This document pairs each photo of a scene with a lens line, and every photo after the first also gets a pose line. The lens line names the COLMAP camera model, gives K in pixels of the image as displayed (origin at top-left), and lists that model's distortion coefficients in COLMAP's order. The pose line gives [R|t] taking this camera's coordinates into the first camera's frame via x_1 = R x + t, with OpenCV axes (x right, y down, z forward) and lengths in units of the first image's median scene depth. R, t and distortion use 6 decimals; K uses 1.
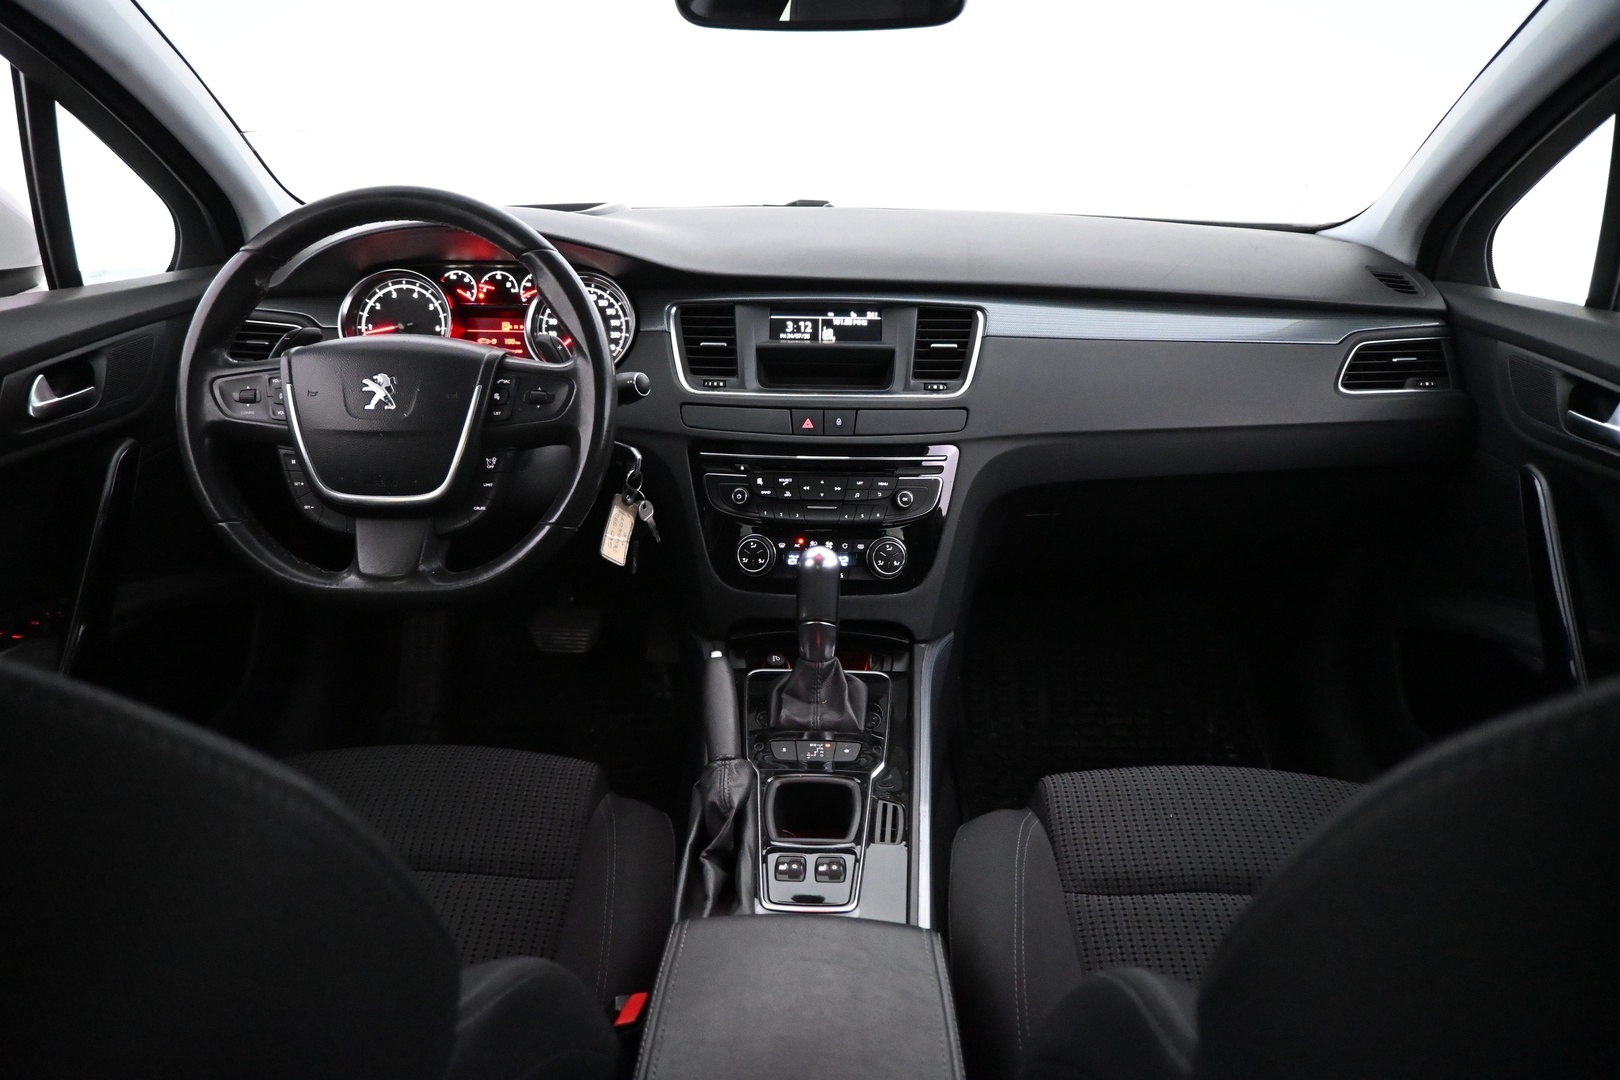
lens RADIAL K [[1111.8, 0, 816.9], [0, 1111.8, 528.5], [0, 0, 1]] dist [0.007719, -0.004182]
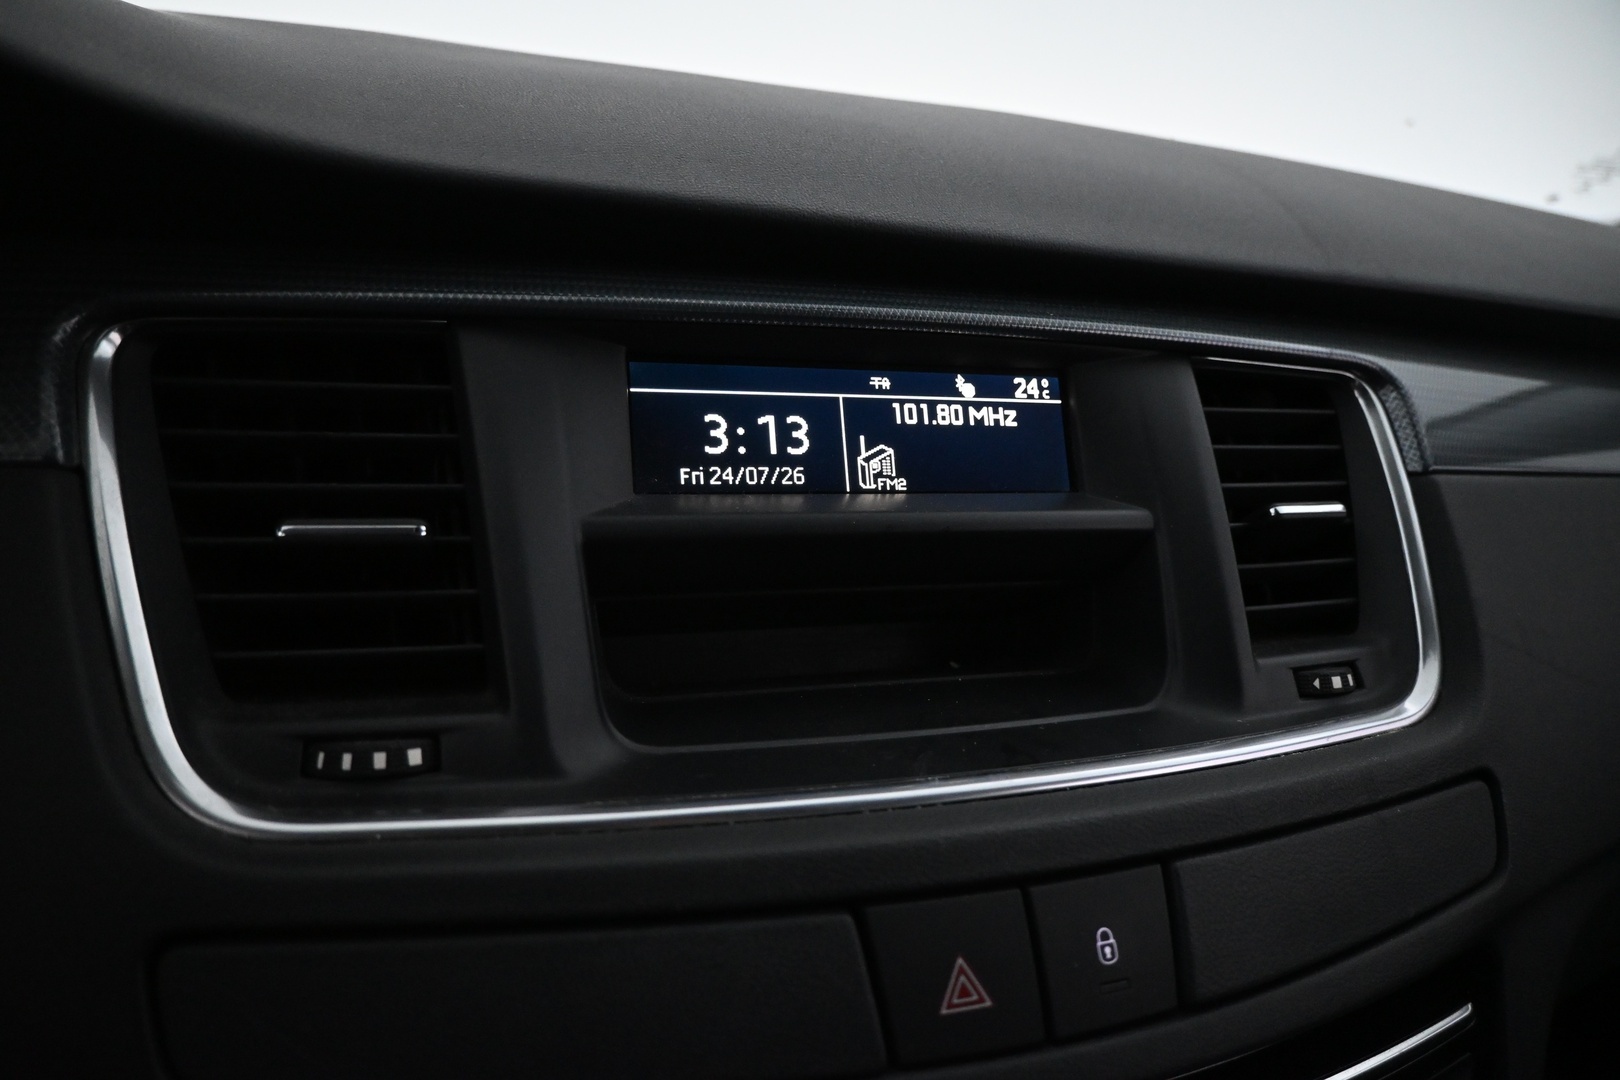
lens RADIAL K [[1111.8, 0, 814.4], [0, 1111.8, 546.6], [0, 0, 1]] dist [0.007719, -0.004182]
pose [[0.932001, -0.034565, 0.360803, -0.089039], [0.049955, 0.998192, -0.033413, -0.153625], [-0.358996, 0.049165, 0.932043, 0.802641]]
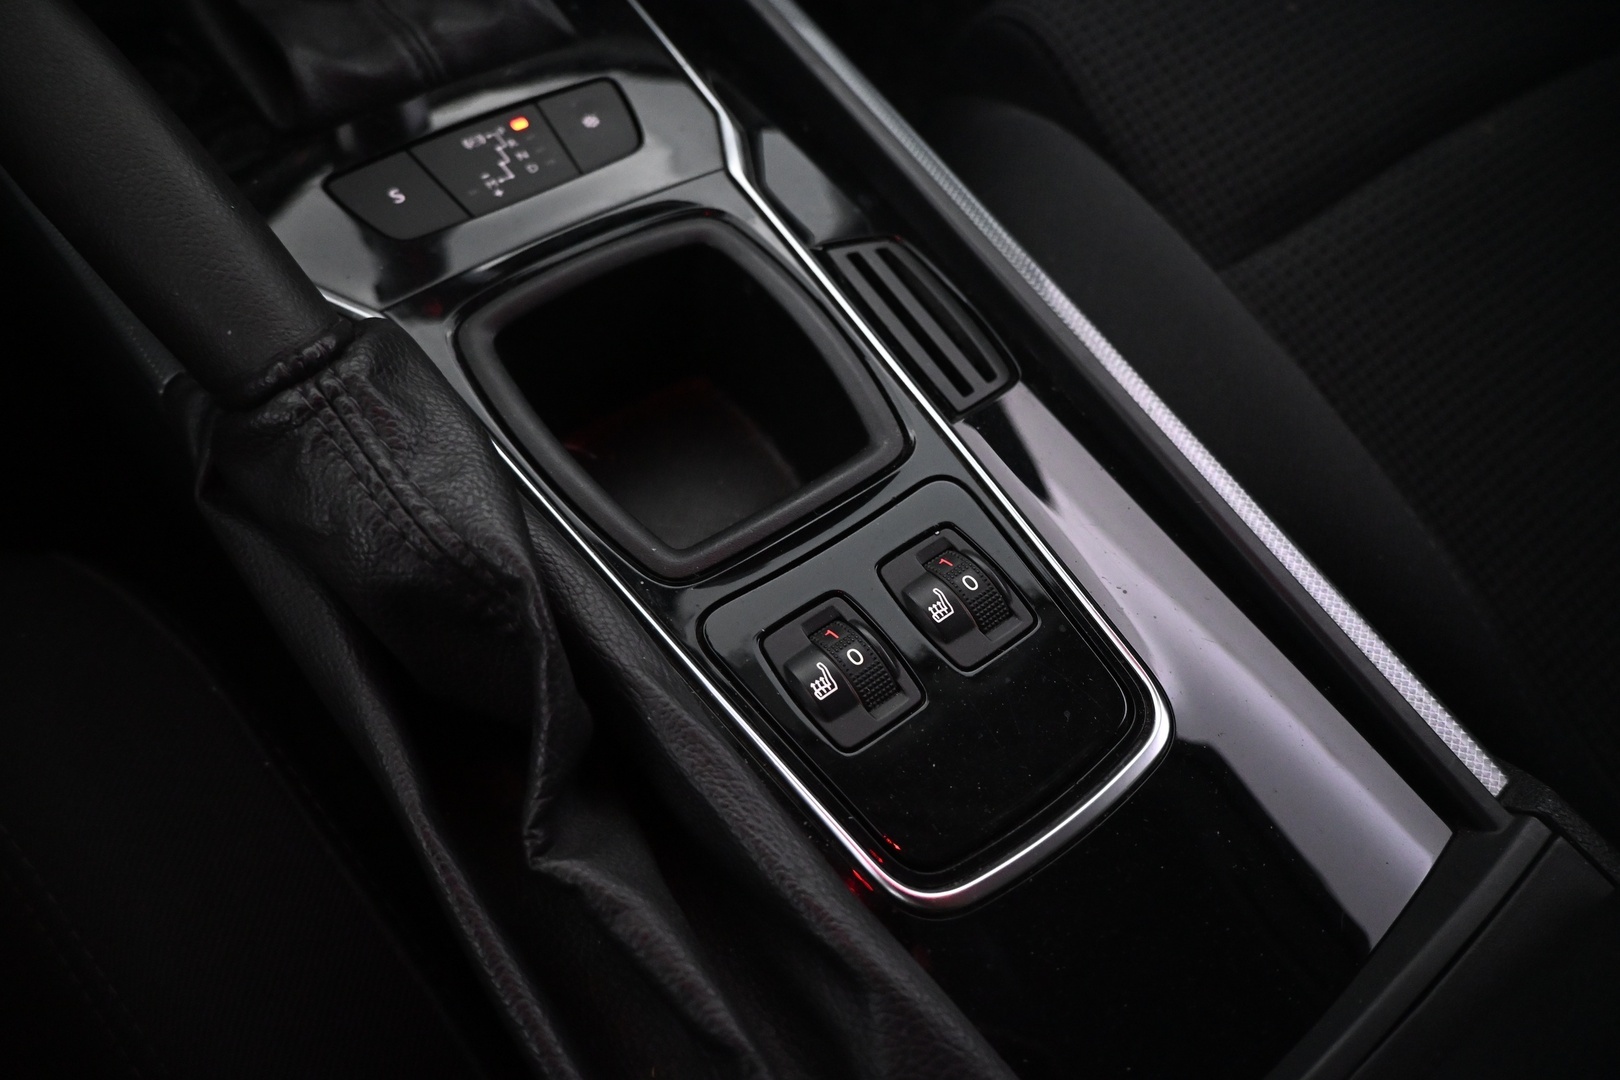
lens RADIAL K [[1111.8, 0, 812.0], [0, 1111.8, 538.4], [0, 0, 1]] dist [0.007719, -0.004182]
pose [[0.789800, -0.494129, 0.363392, -0.074999], [0.156522, 0.735207, 0.659524, 0.076912], [-0.593058, -0.464013, 0.658008, 0.587580]]
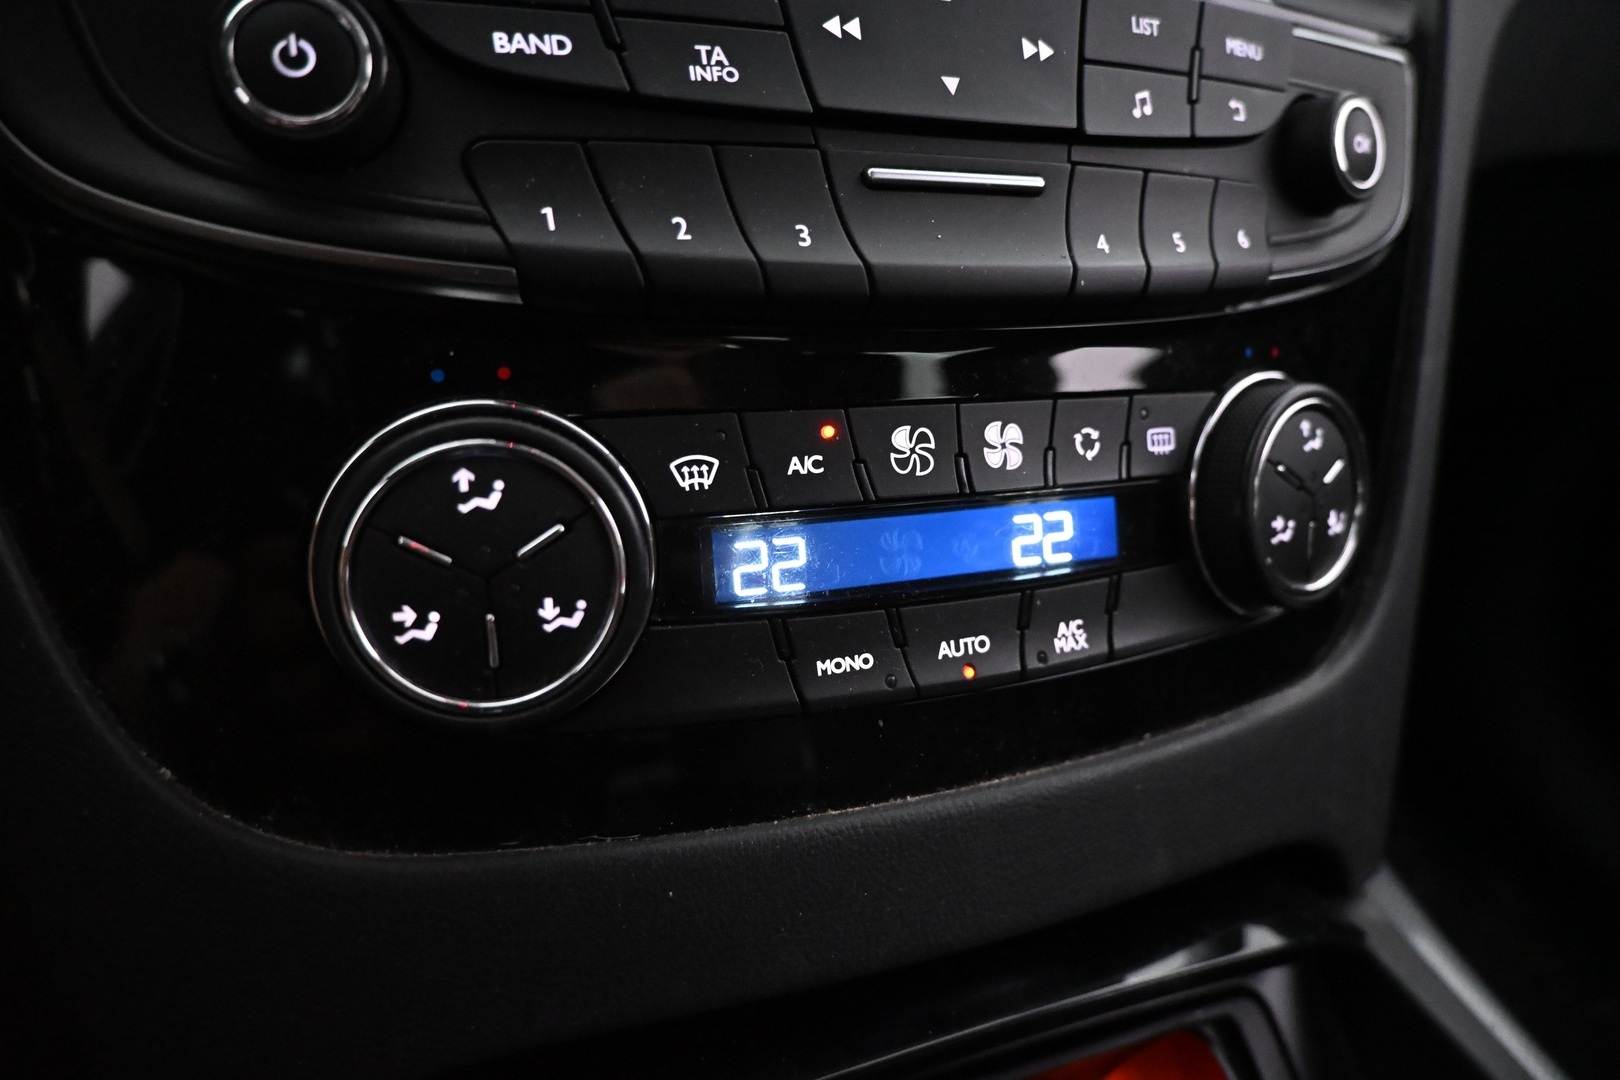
lens RADIAL K [[1111.8, 0, 812.6], [0, 1111.8, 538.2], [0, 0, 1]] dist [0.007719, -0.004182]
pose [[0.902545, -0.106029, 0.417338, -0.070961], [0.061978, 0.991105, 0.117766, 0.007920], [-0.426112, -0.080423, 0.901088, 0.832639]]
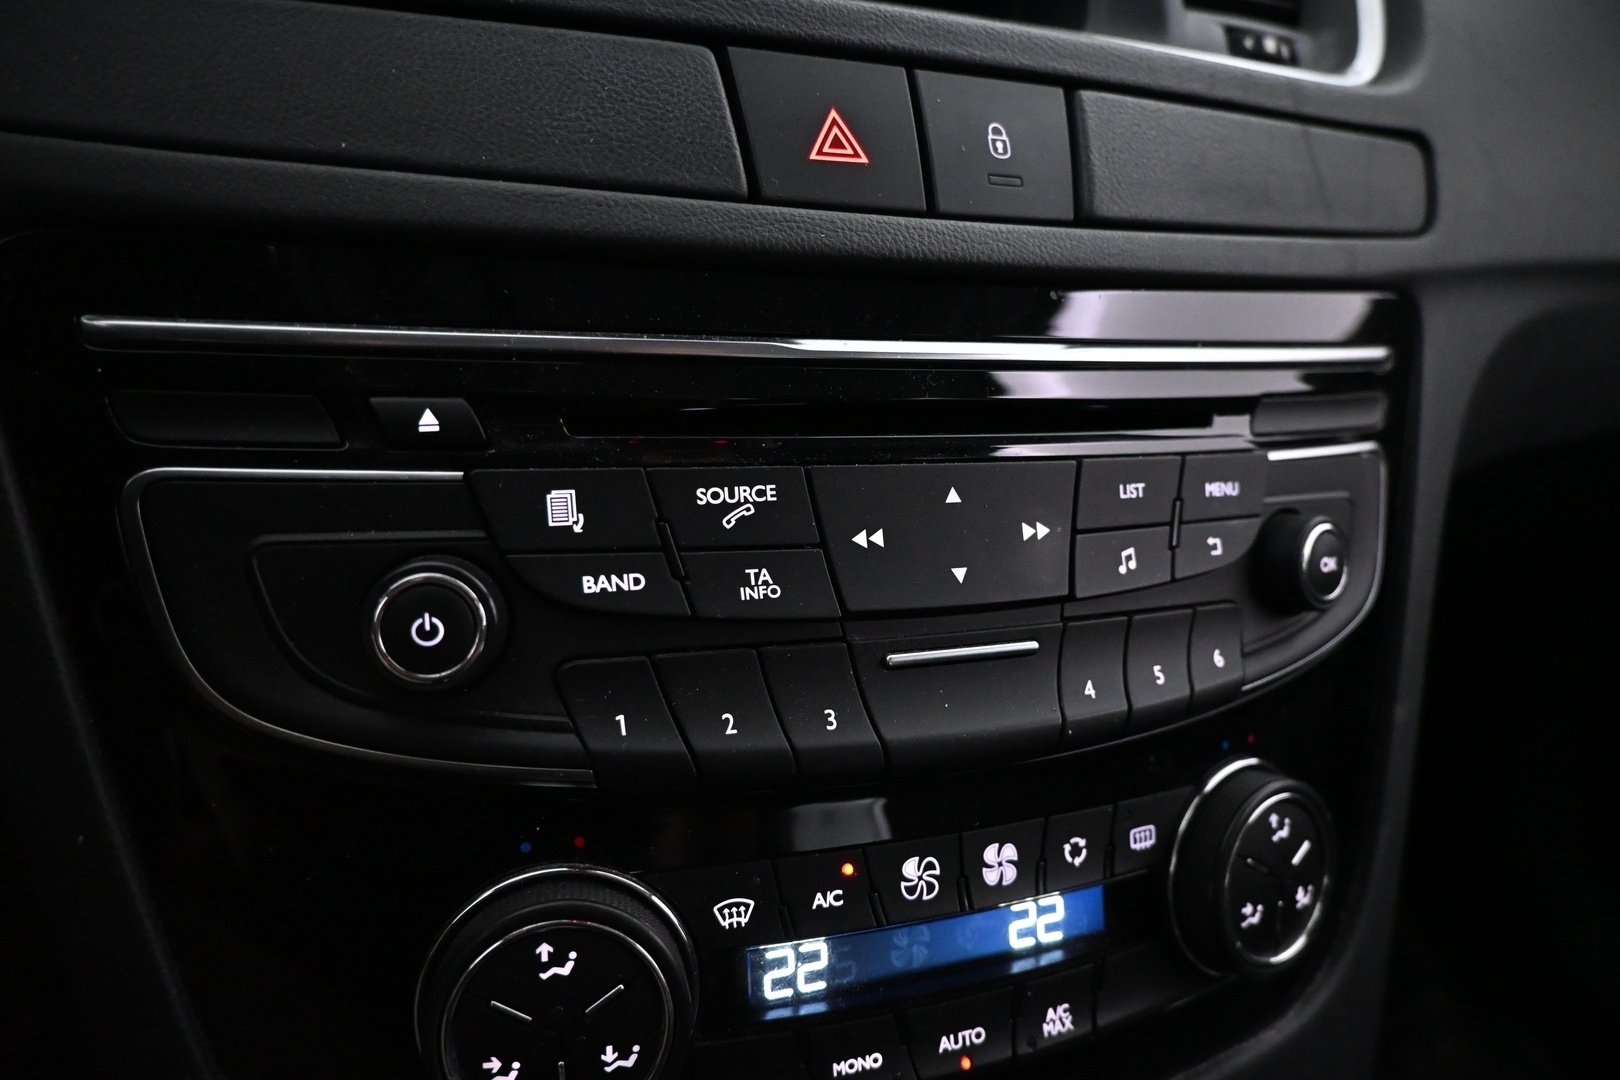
lens RADIAL K [[1111.8, 0, 816.6], [0, 1111.8, 532.0], [0, 0, 1]] dist [0.007719, -0.004182]
pose [[0.920277, -0.061776, 0.386359, -0.074218], [0.037549, 0.996844, 0.069948, -0.046398], [-0.389461, -0.049864, 0.919692, 0.812680]]
